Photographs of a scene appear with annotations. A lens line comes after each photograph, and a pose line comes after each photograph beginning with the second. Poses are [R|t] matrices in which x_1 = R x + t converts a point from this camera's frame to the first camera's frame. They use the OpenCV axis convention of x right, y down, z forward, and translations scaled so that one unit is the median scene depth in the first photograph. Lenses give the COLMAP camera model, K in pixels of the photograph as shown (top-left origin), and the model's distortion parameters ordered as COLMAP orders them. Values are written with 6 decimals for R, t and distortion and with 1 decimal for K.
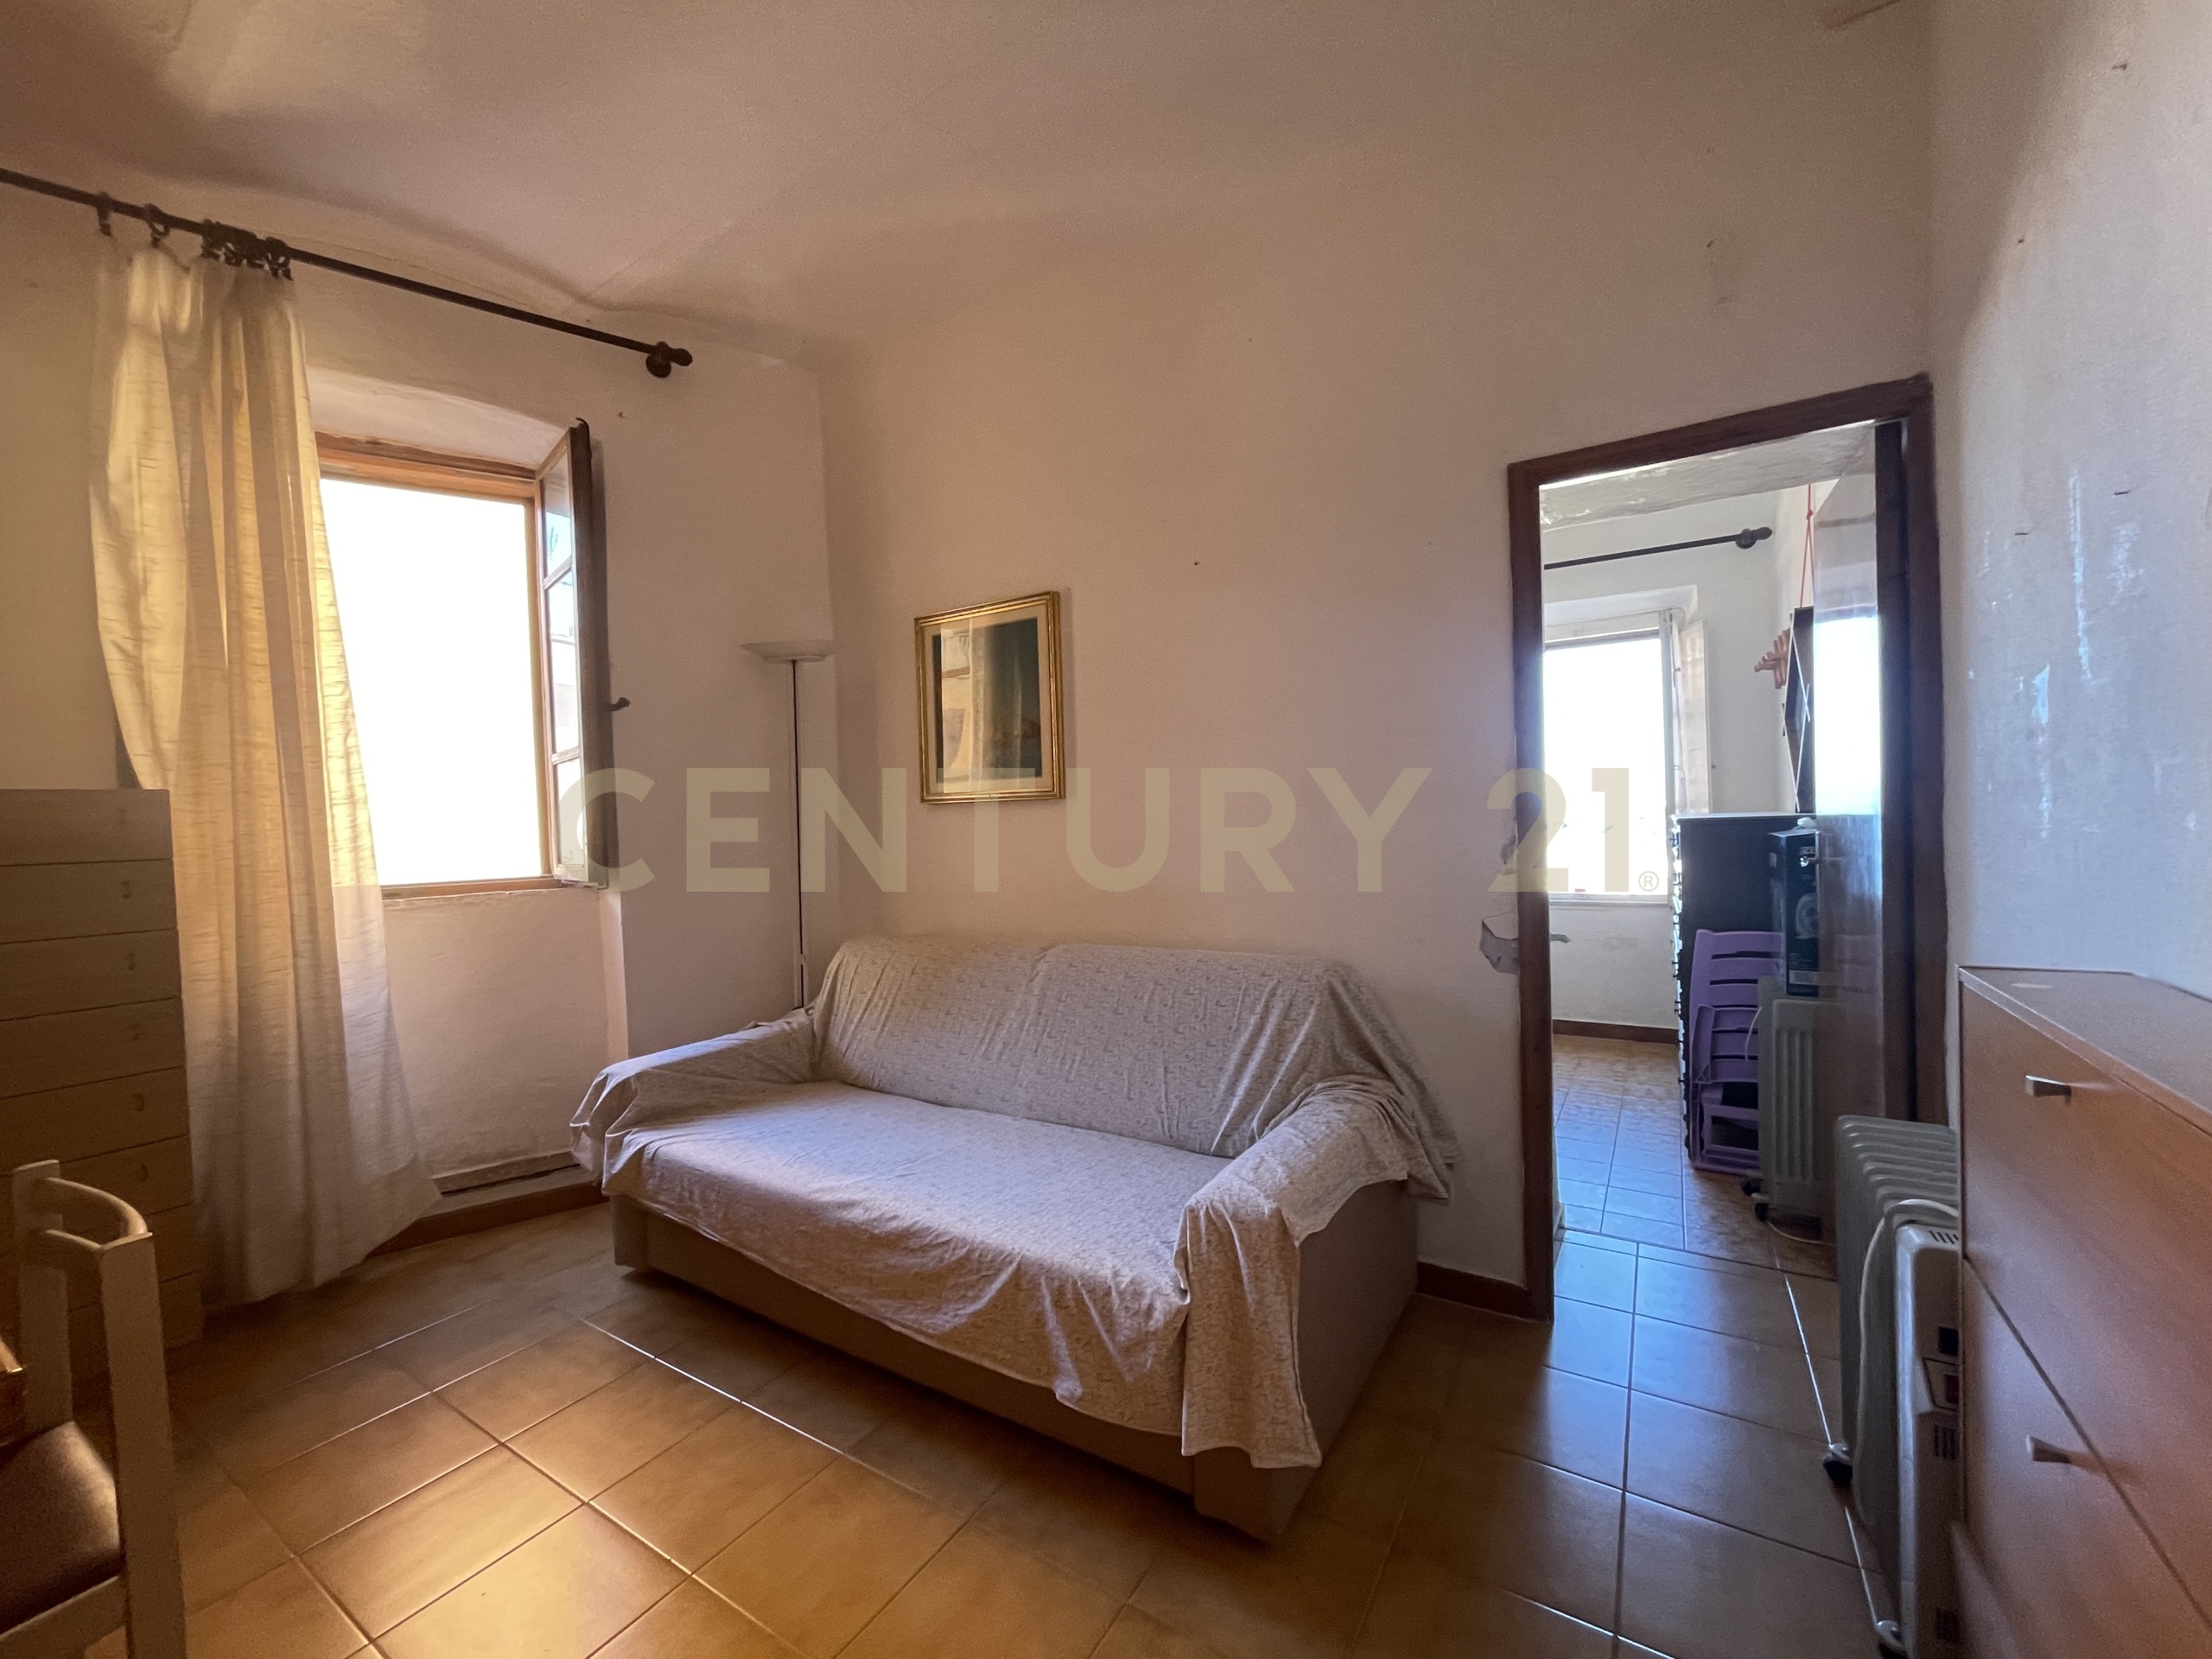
lens RADIAL K [[887.1, 0, 1101.9], [0, 887.1, 836.5], [0, 0, 1]] dist [-0.002717, 0.000407]
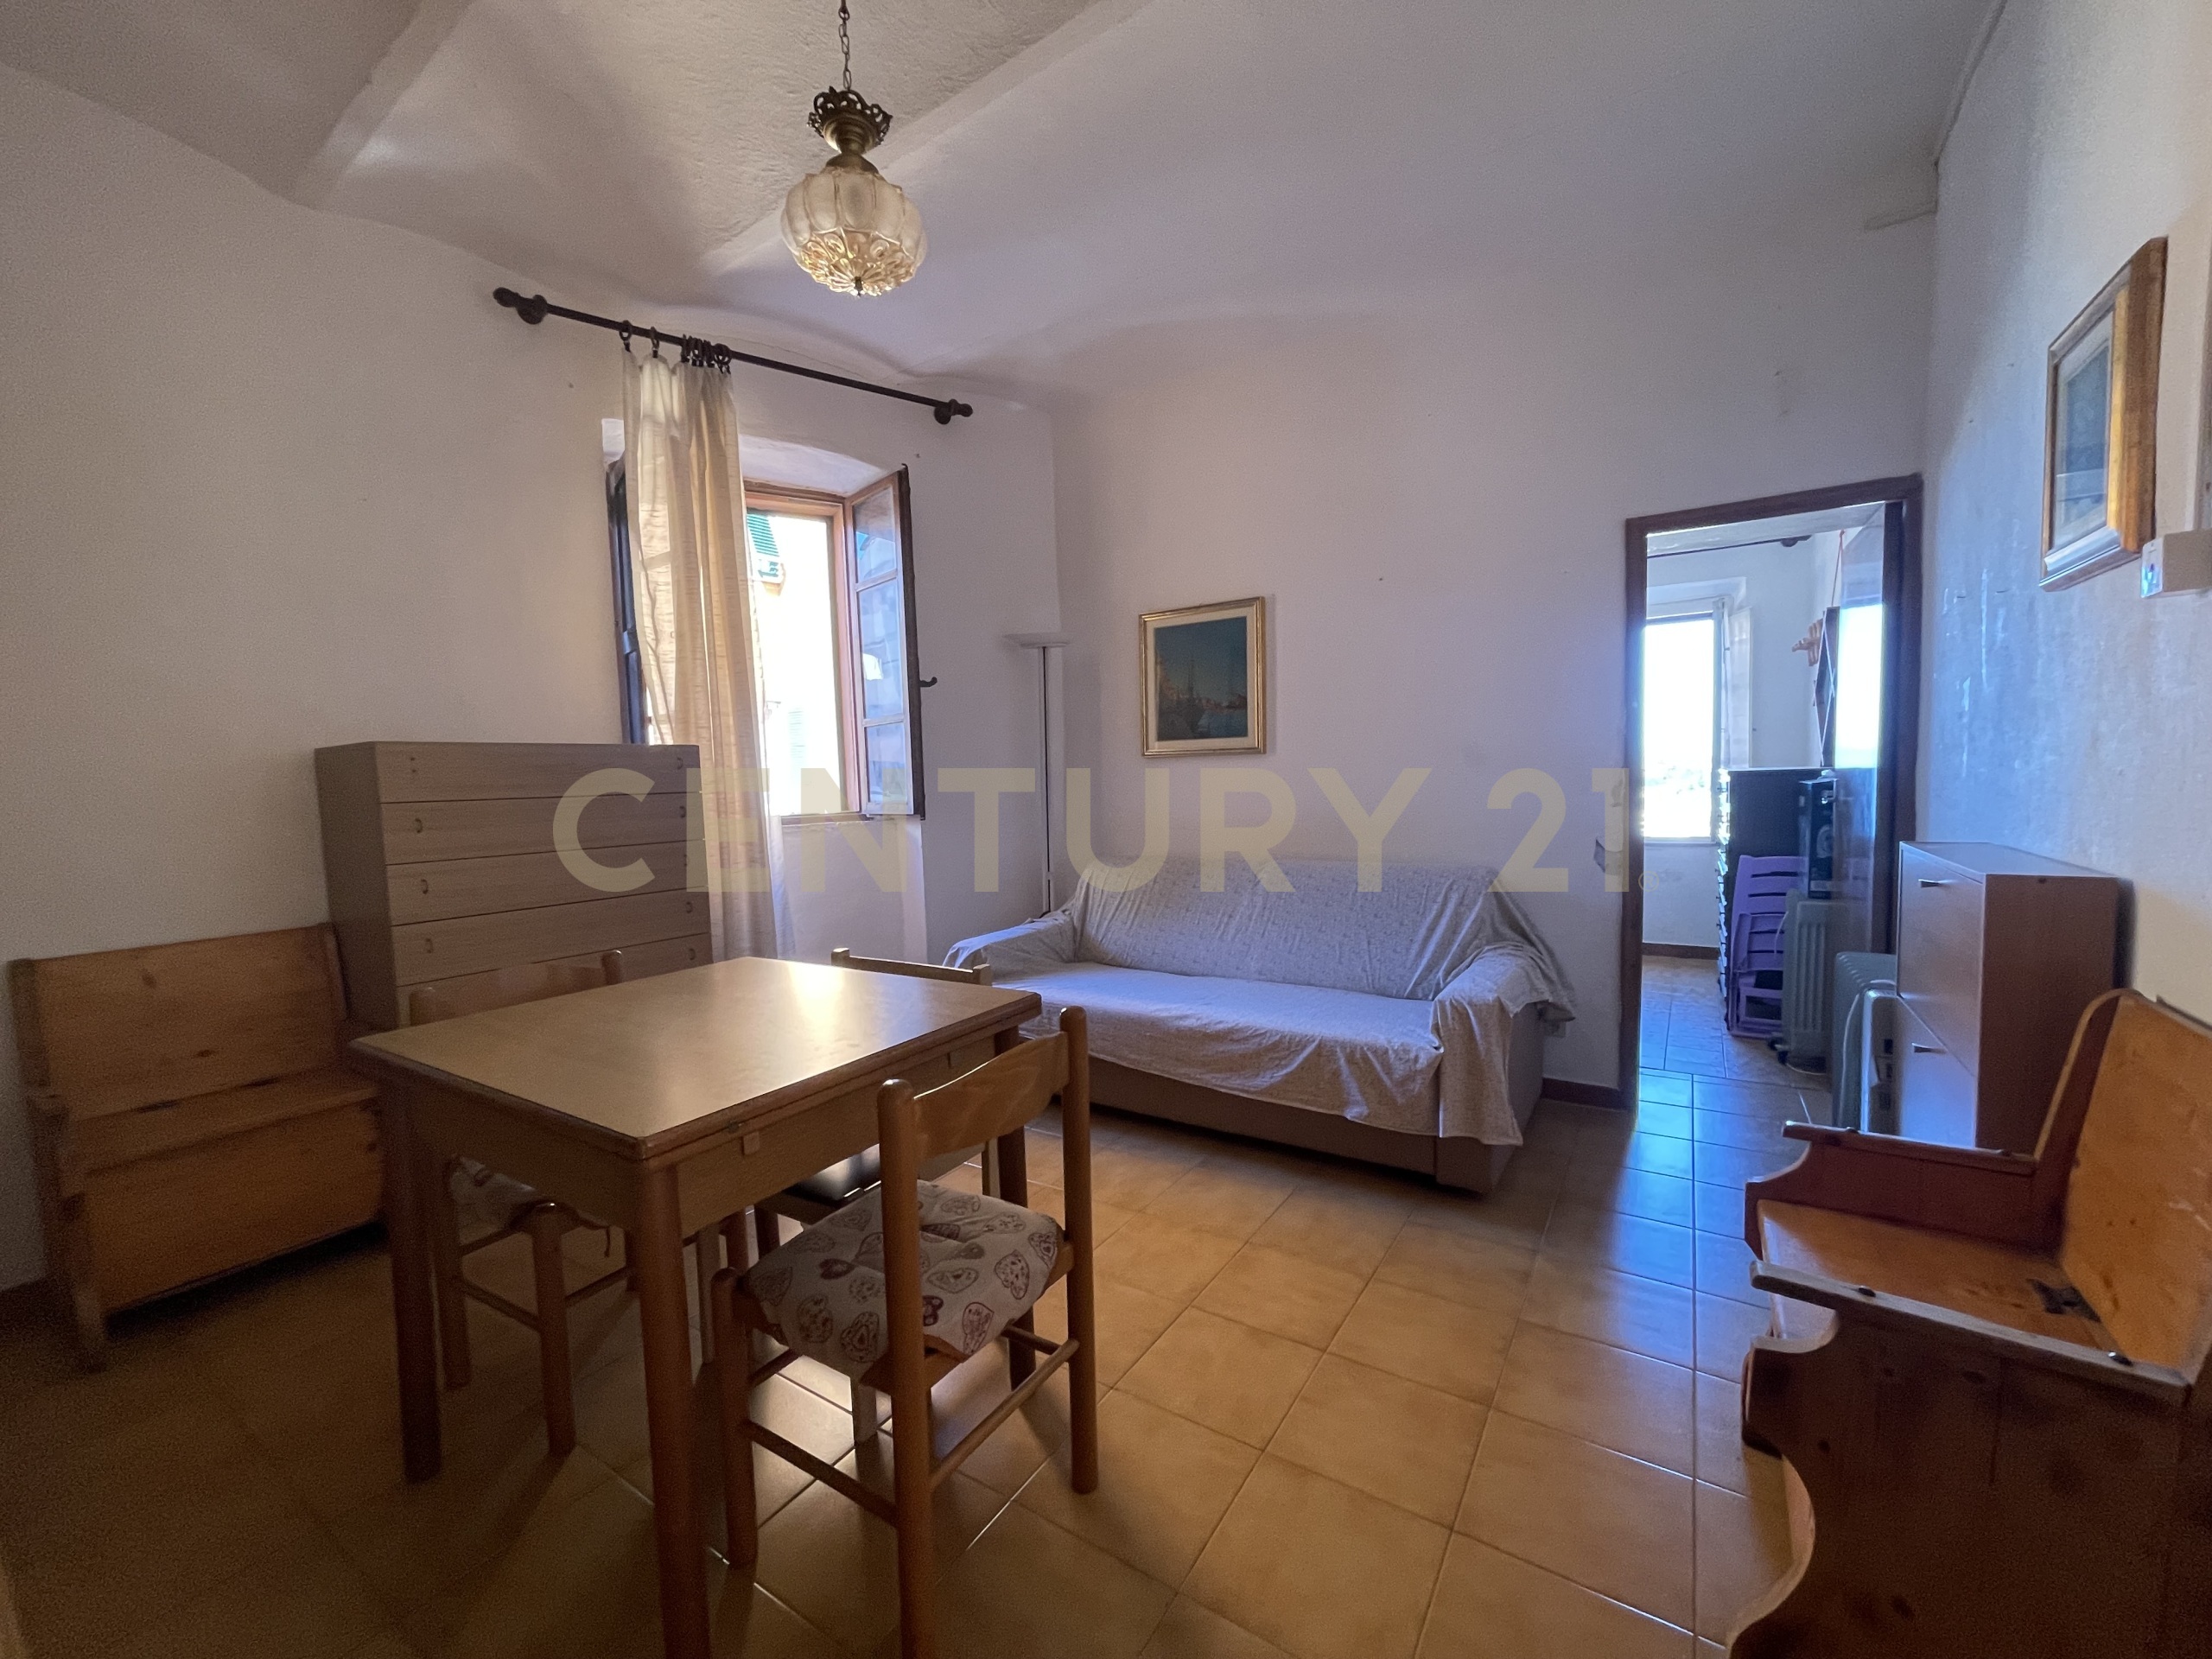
lens RADIAL K [[887.1, 0, 1102.0], [0, 887.1, 838.1], [0, 0, 1]] dist [-0.002717, 0.000407]
pose [[0.999837, 0.004873, -0.017404, -0.318275], [-0.004006, 0.998765, 0.049520, 0.022920], [0.017624, -0.049442, 0.998621, -0.412750]]
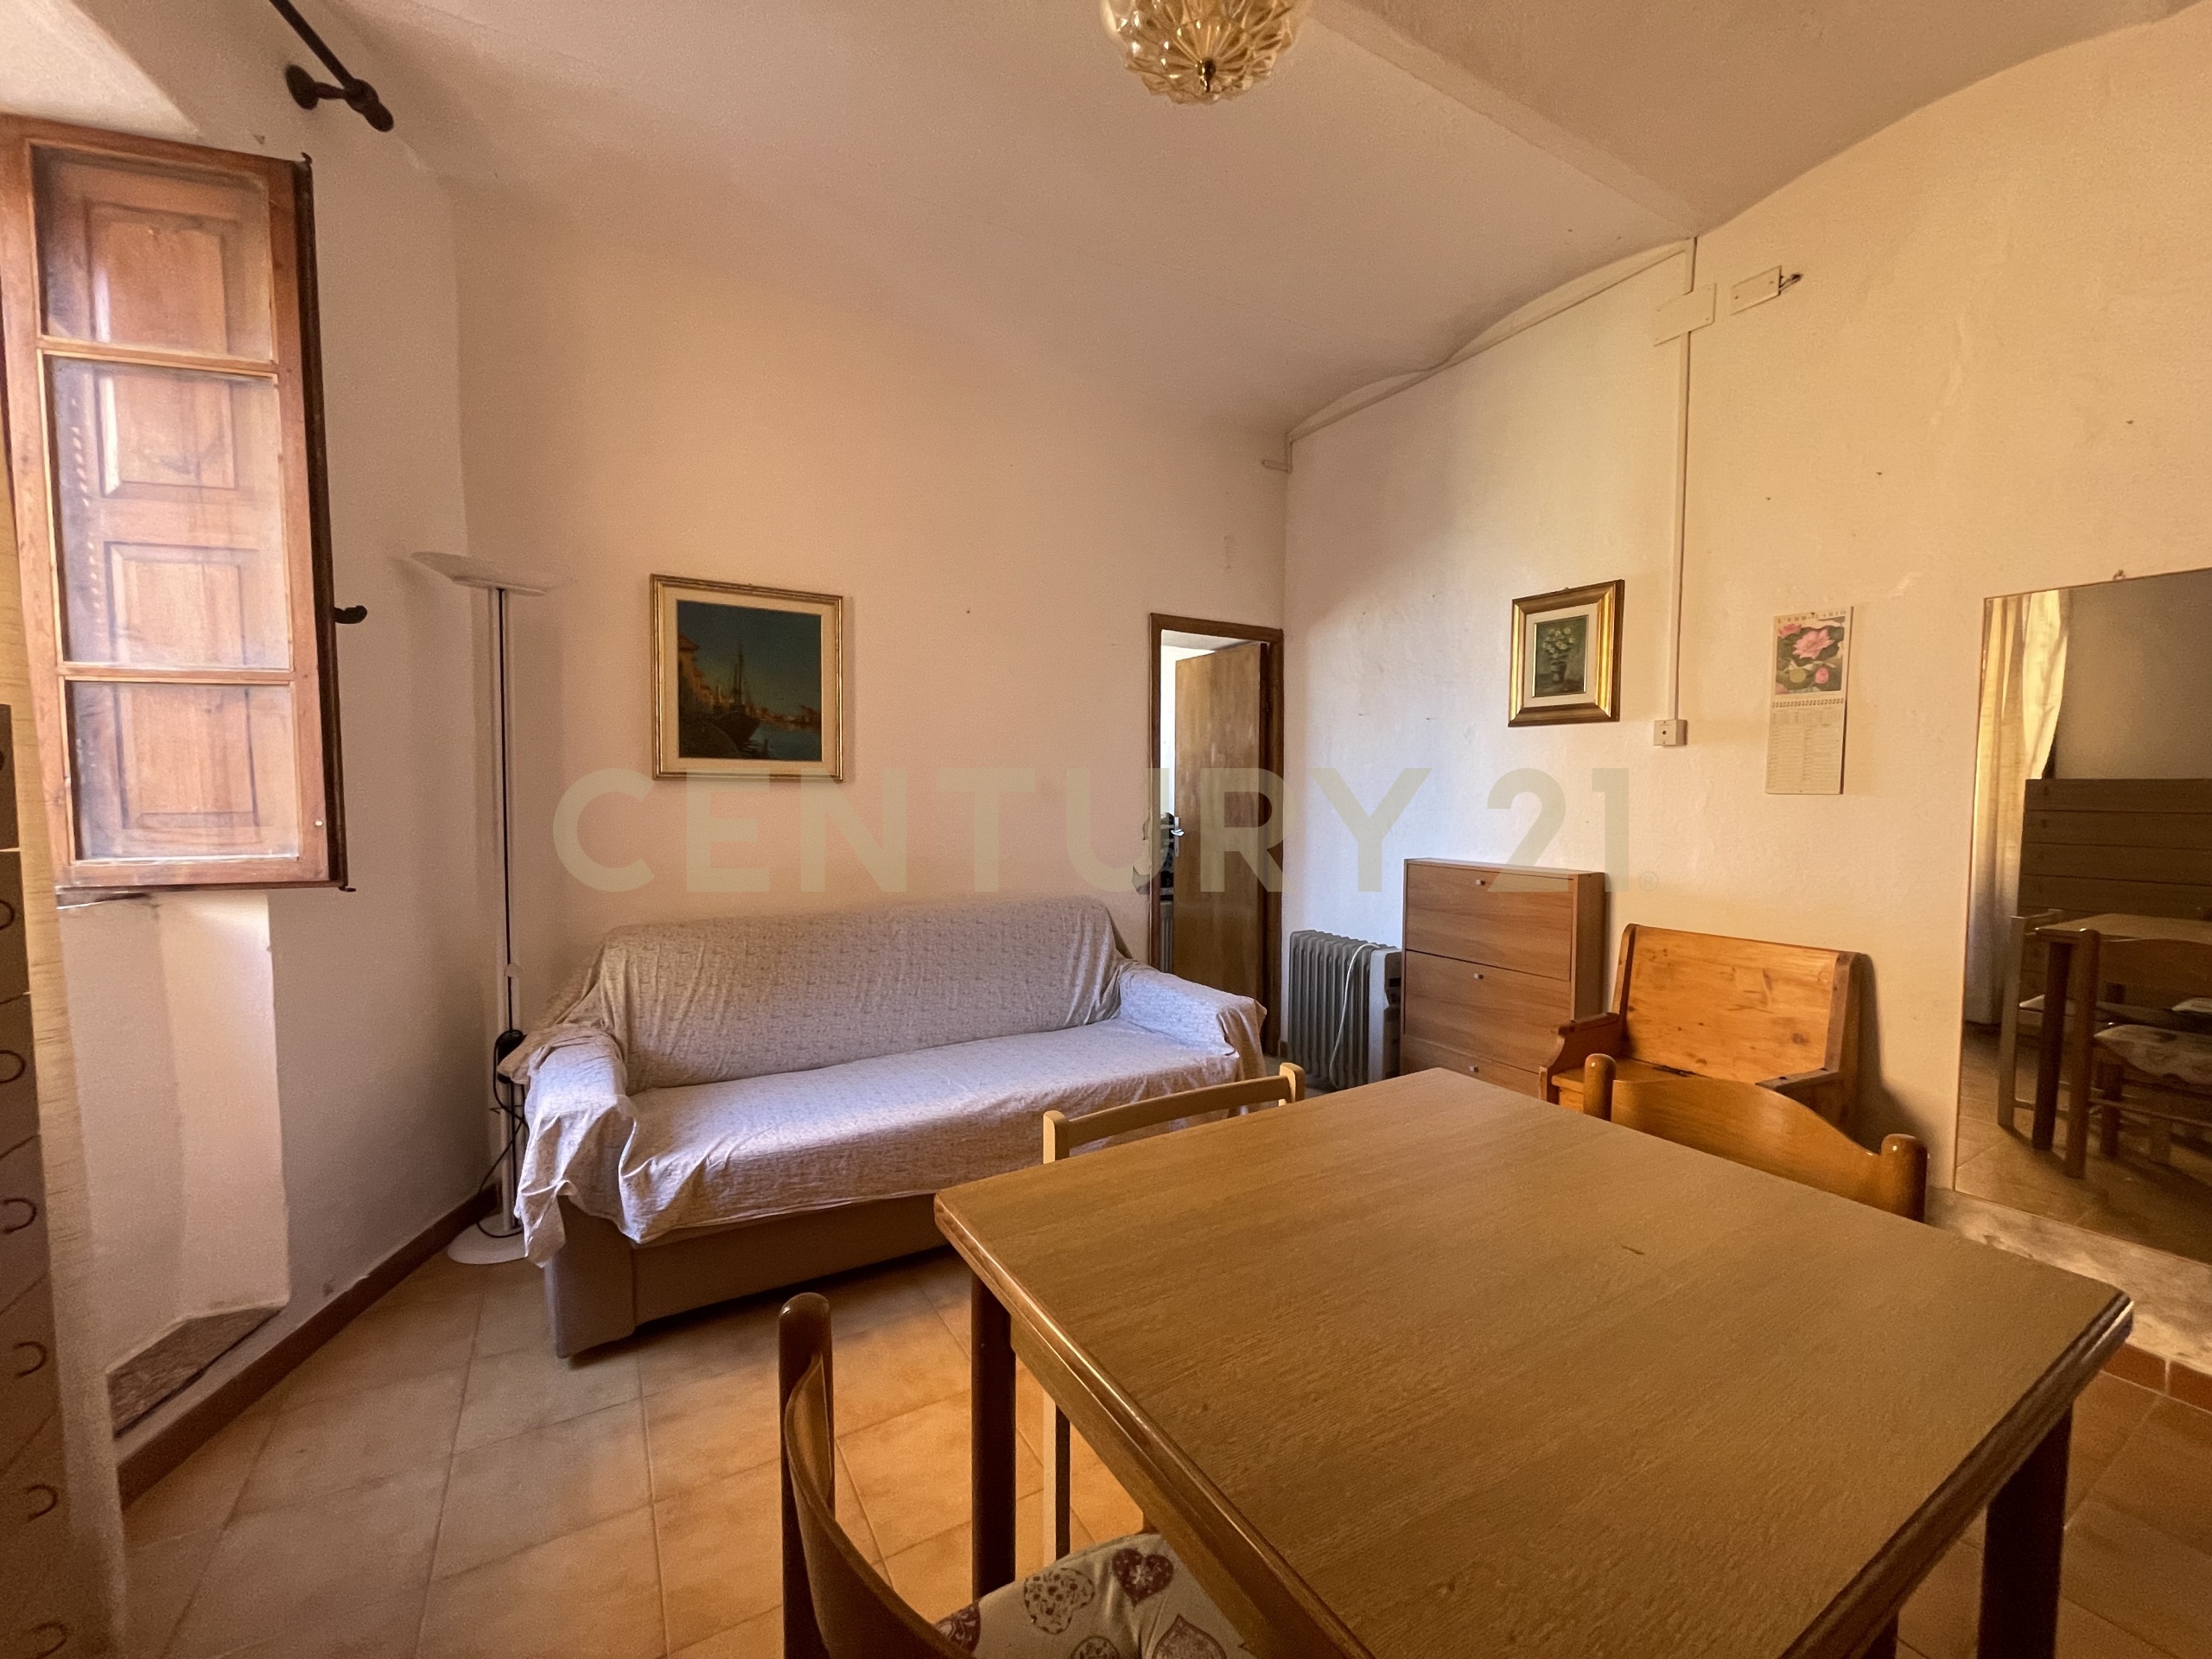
lens RADIAL K [[887.1, 0, 1105.9], [0, 887.1, 837.1], [0, 0, 1]] dist [-0.002717, 0.000407]
pose [[0.454363, -0.013020, 0.890722, -1.069793], [-0.002122, 0.999875, 0.015698, 0.008826], [-0.890814, -0.009023, 0.454278, 0.231104]]
